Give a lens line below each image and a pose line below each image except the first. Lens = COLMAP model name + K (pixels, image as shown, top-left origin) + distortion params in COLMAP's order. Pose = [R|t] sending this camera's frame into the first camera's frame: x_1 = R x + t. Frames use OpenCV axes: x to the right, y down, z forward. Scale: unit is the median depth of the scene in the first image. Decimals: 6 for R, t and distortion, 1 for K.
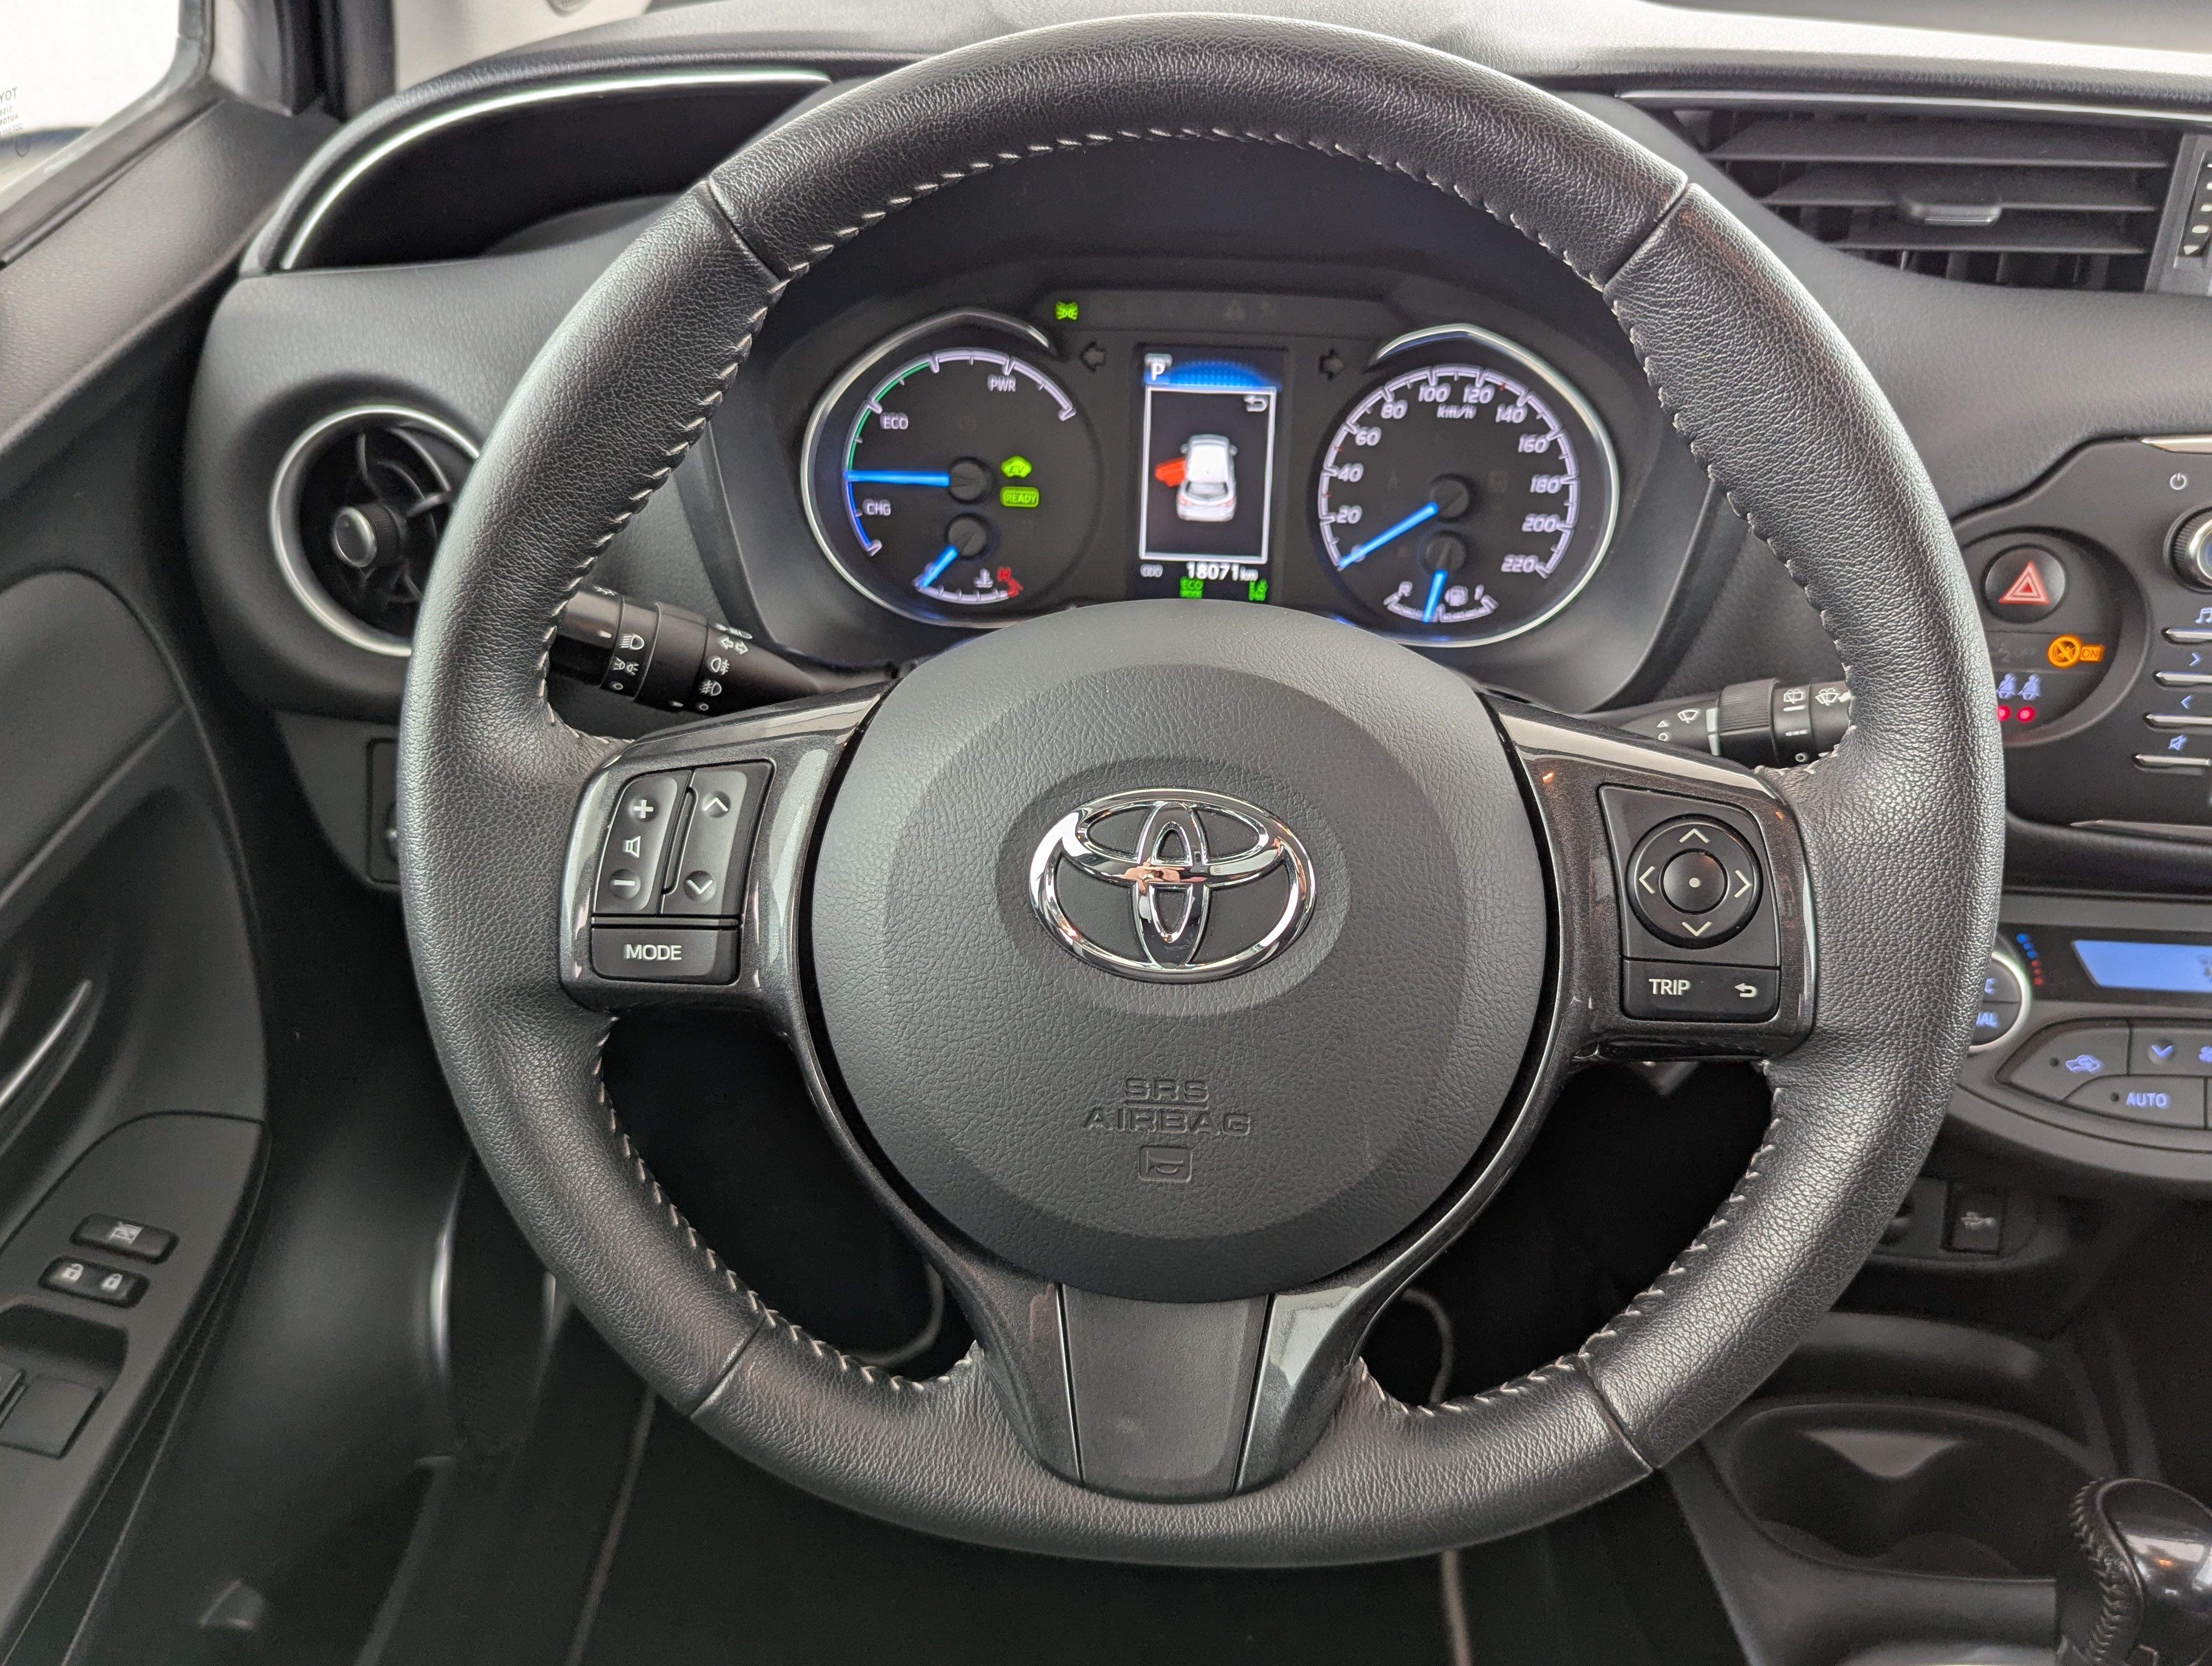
lens RADIAL K [[1744.5, 0, 1106.0], [0, 1744.5, 833.0], [0, 0, 1]] dist [0.008673, -0.009517]
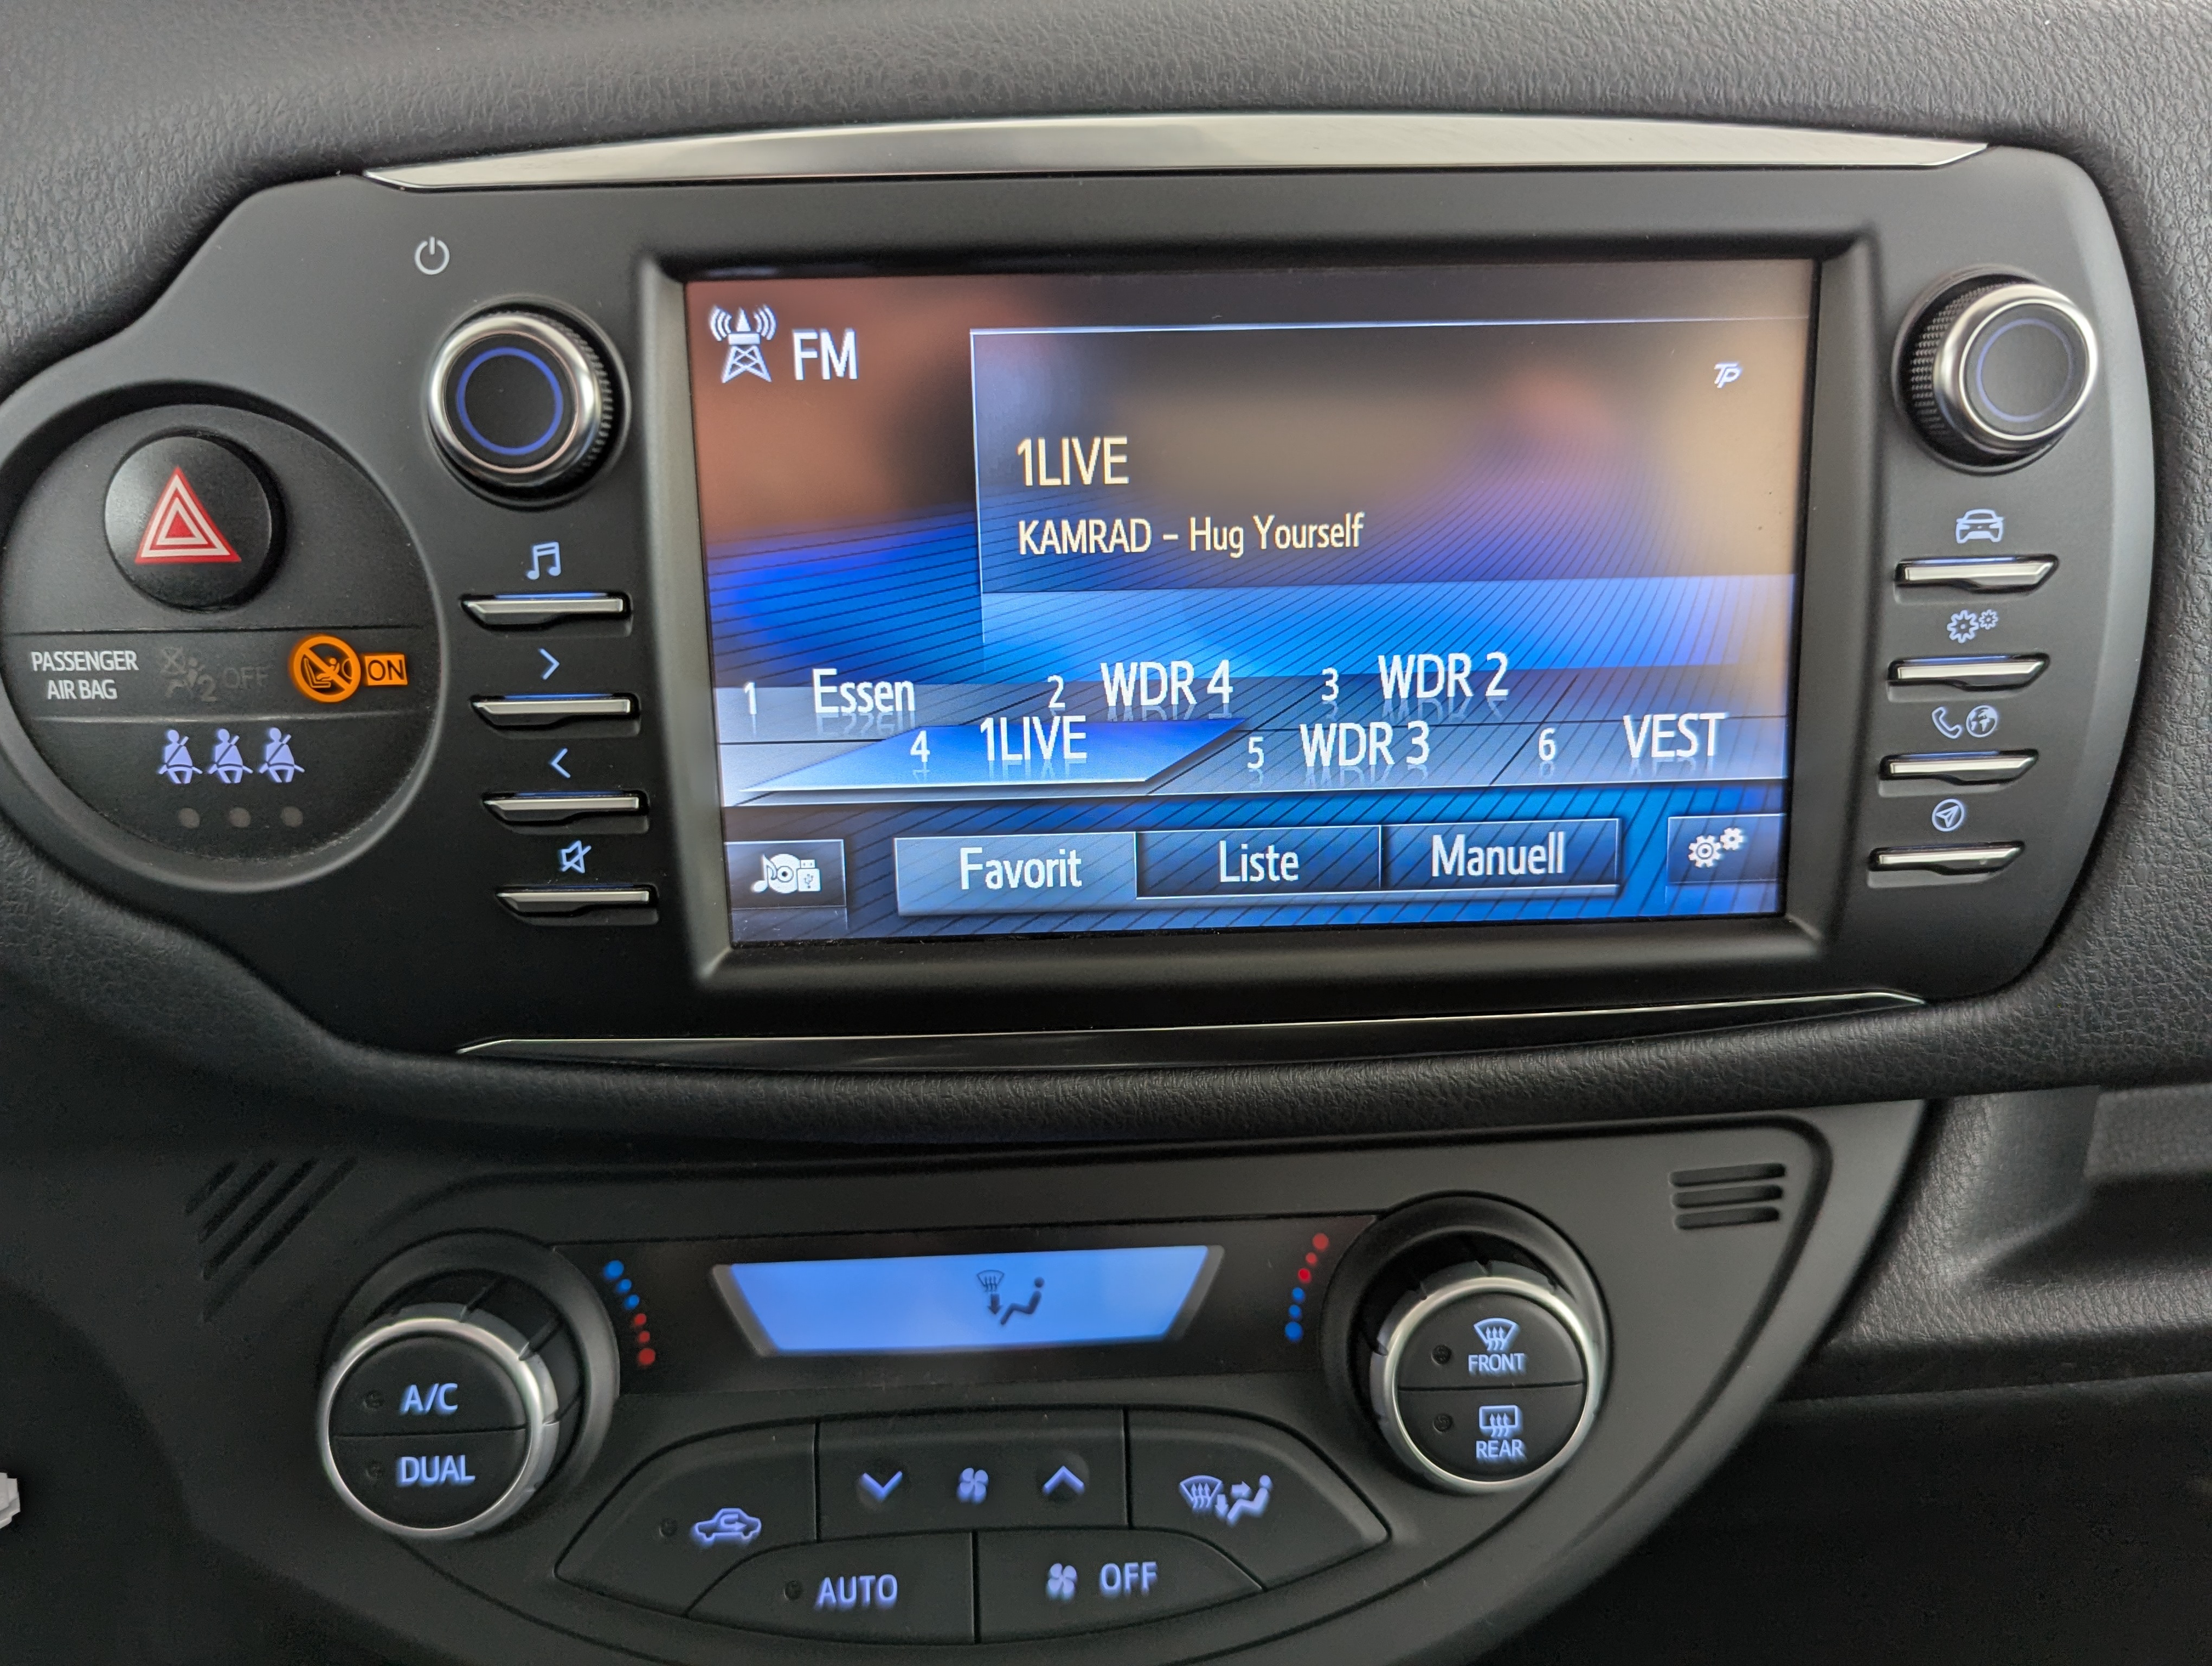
lens RADIAL K [[1744.5, 0, 1106.0], [0, 1744.5, 833.0], [0, 0, 1]] dist [0.008673, -0.009517]
pose [[0.992619, -0.065558, 0.102026, 0.603398], [0.074872, 0.993095, -0.090309, -0.006758], [-0.095401, 0.097282, 0.990674, 0.473910]]
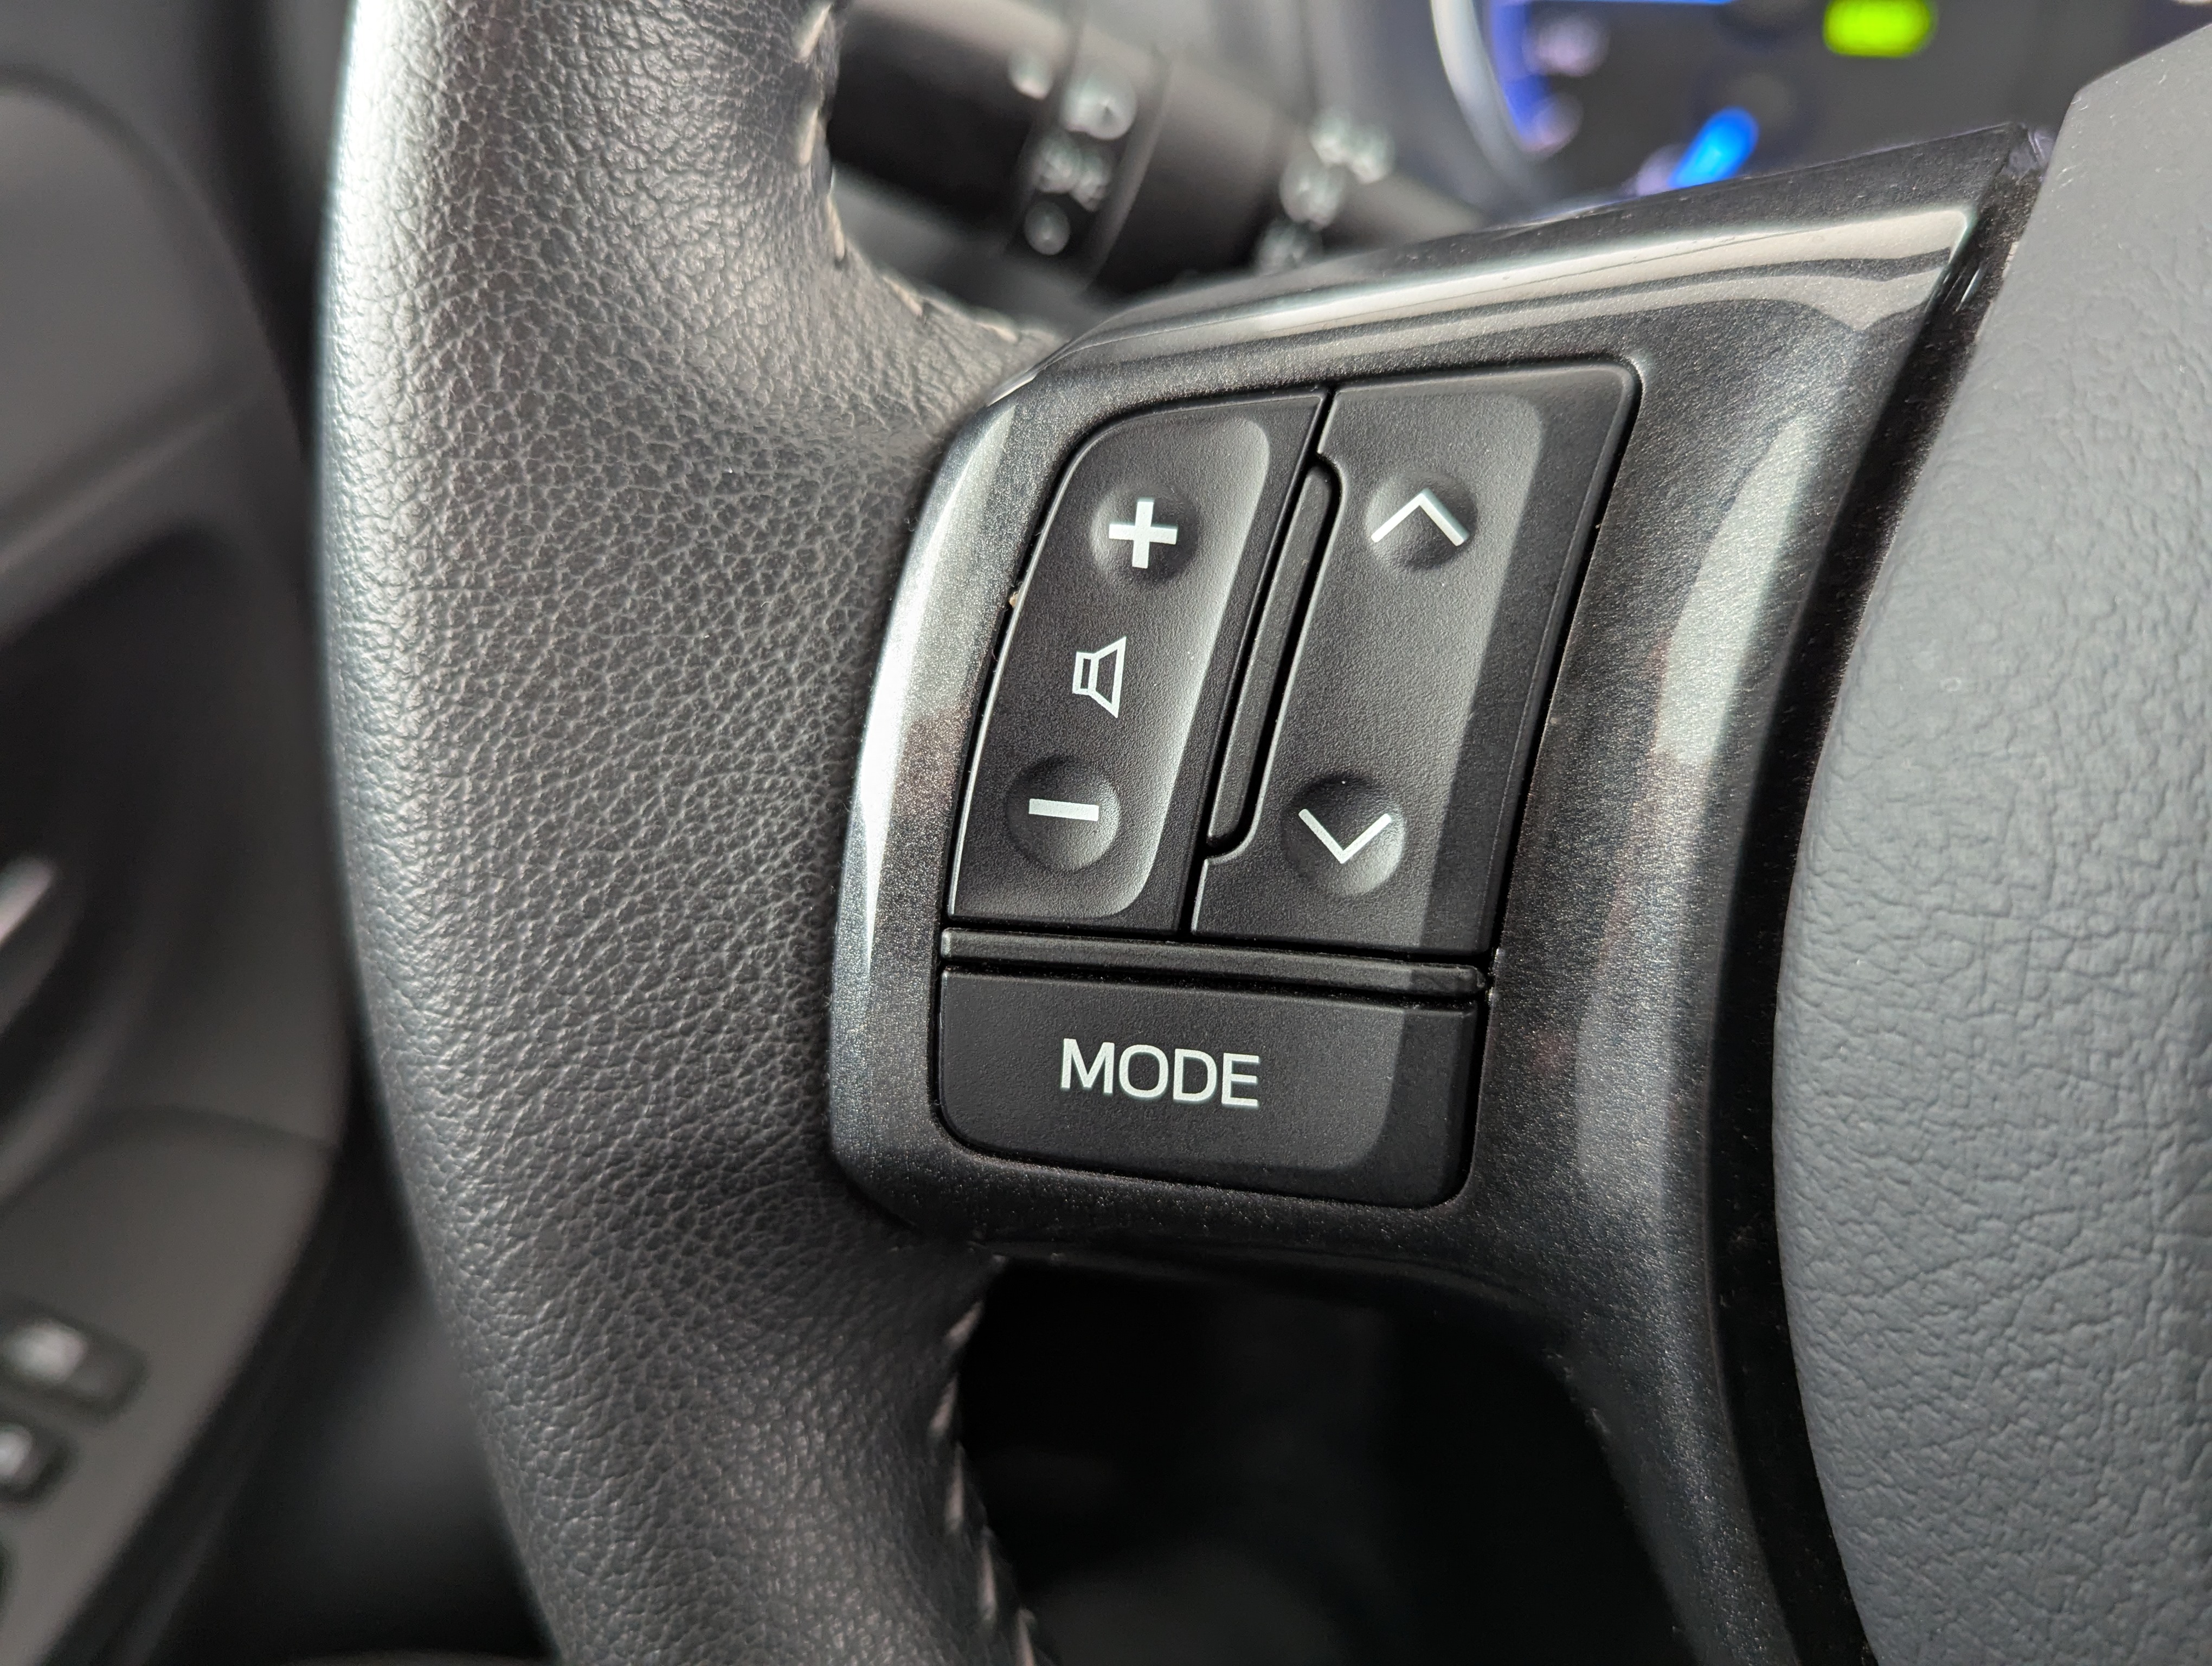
lens RADIAL K [[1744.5, 0, 1106.0], [0, 1744.5, 833.0], [0, 0, 1]] dist [0.008673, -0.009517]
pose [[0.977382, 0.042139, -0.207242, -0.129952], [-0.039406, 0.999073, 0.017302, 0.016645], [0.207779, -0.008744, 0.978137, 0.449110]]
